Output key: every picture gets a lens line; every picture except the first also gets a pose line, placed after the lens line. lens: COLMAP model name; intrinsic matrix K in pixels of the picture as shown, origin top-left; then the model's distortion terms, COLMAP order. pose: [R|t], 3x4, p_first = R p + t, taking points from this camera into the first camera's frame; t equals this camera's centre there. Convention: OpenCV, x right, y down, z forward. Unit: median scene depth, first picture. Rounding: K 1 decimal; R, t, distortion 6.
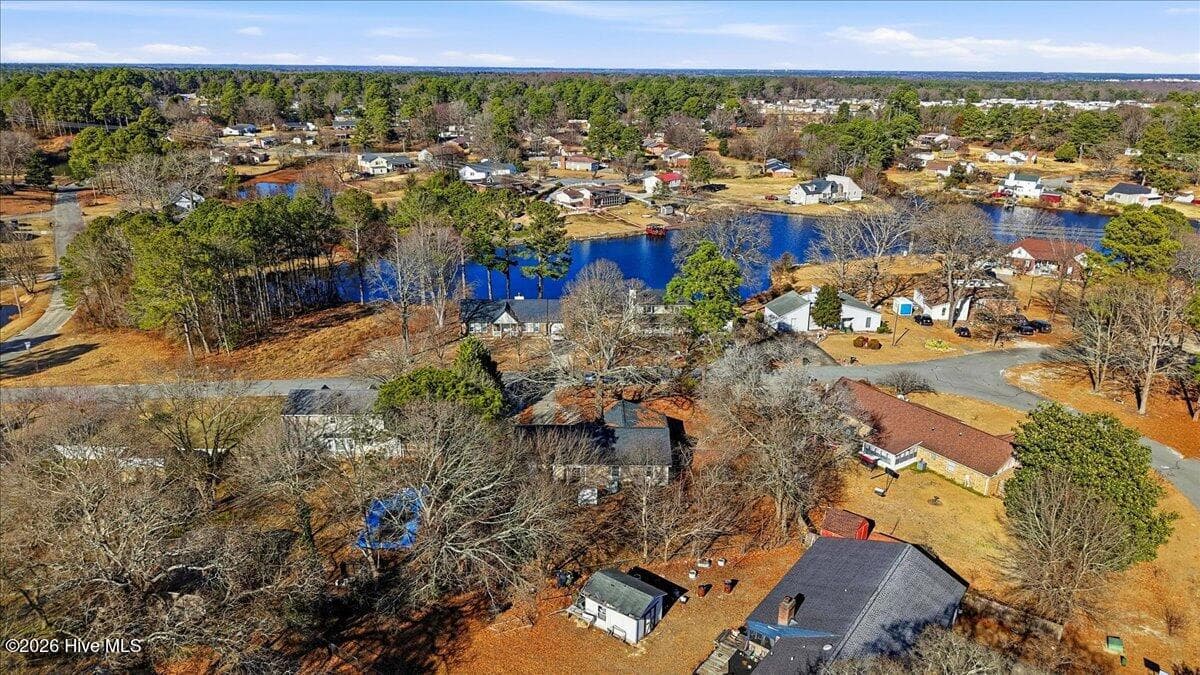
lens RADIAL K [[806.0, 0, 599.5], [0, 806.0, 333.1], [0, 0, 1]] dist [0.020649, -0.029936]
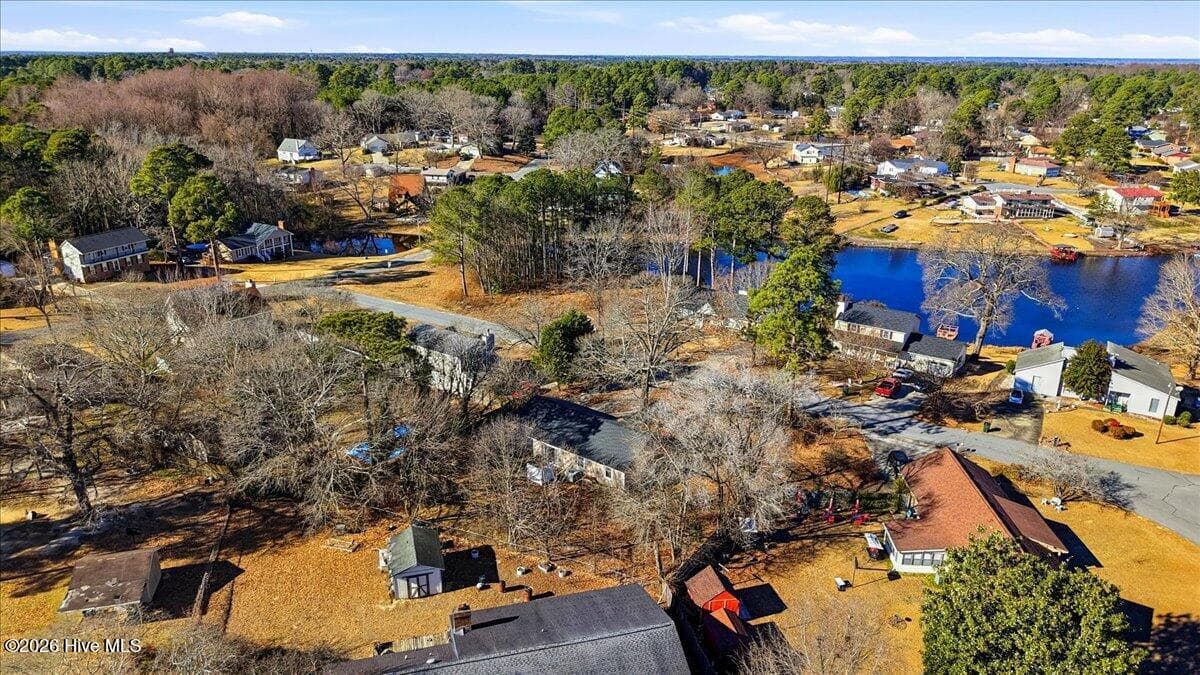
lens RADIAL K [[806.0, 0, 598.3], [0, 806.0, 336.3], [0, 0, 1]] dist [0.020649, -0.029936]
pose [[0.784350, 0.196828, -0.588264, 0.176440], [-0.188992, 0.979064, 0.075597, -0.016954], [0.590828, 0.051883, 0.805128, 0.066081]]
